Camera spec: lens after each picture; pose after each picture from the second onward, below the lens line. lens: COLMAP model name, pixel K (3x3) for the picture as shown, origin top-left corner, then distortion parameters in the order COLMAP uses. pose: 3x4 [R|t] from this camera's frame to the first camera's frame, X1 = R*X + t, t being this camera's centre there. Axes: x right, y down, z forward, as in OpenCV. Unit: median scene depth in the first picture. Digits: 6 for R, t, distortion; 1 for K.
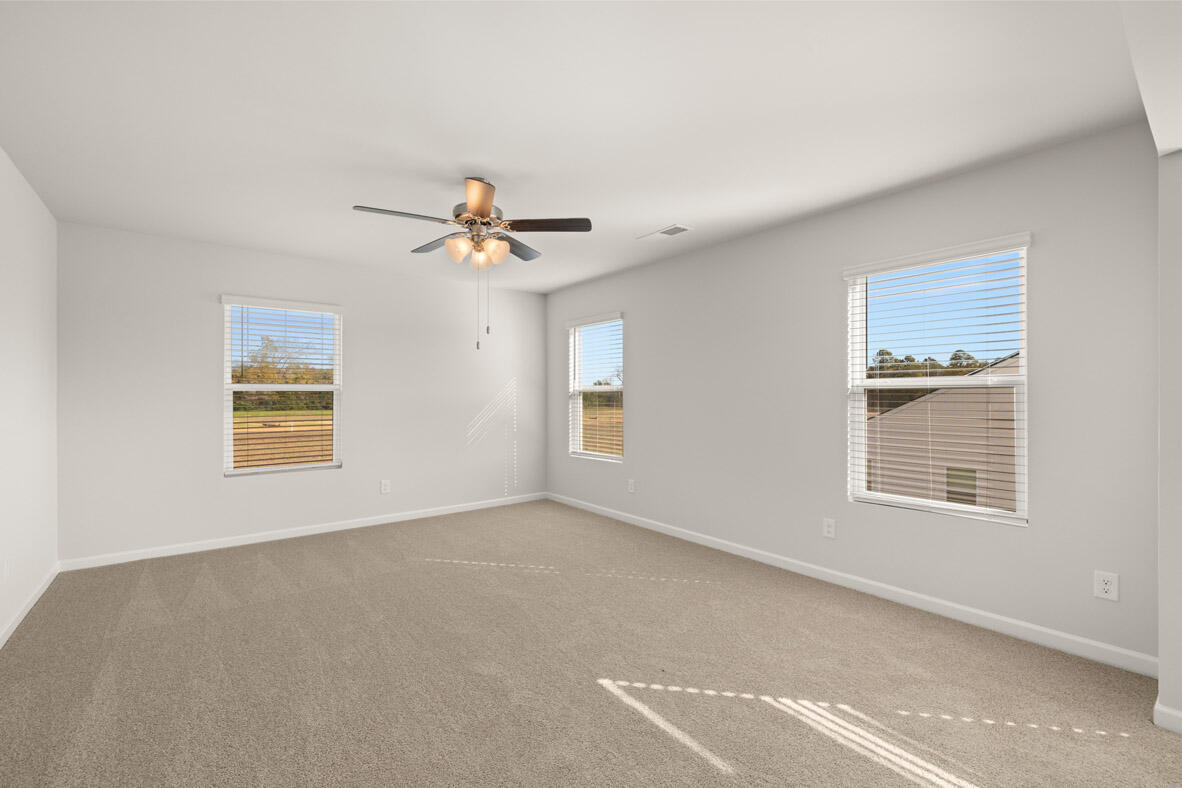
lens RADIAL K [[494.0, 0, 591.0], [0, 494.0, 394.0], [0, 0, 1]] dist [0.000135, 0.000093]
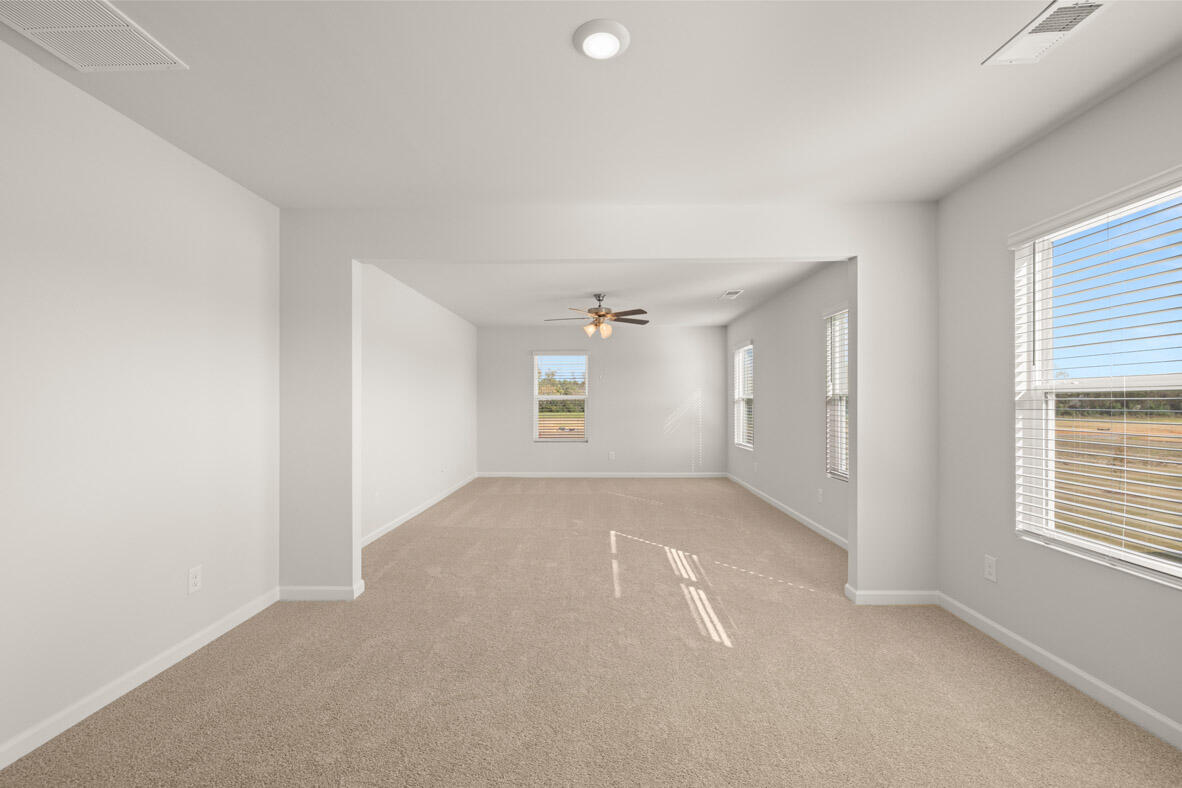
lens RADIAL K [[494.0, 0, 591.0], [0, 494.0, 394.0], [0, 0, 1]] dist [0.000135, 0.000093]
pose [[0.766664, -0.009910, -0.641972, 0.979309], [0.003055, 0.999926, -0.011787, -0.002931], [0.642041, 0.007076, 0.766638, -0.536452]]
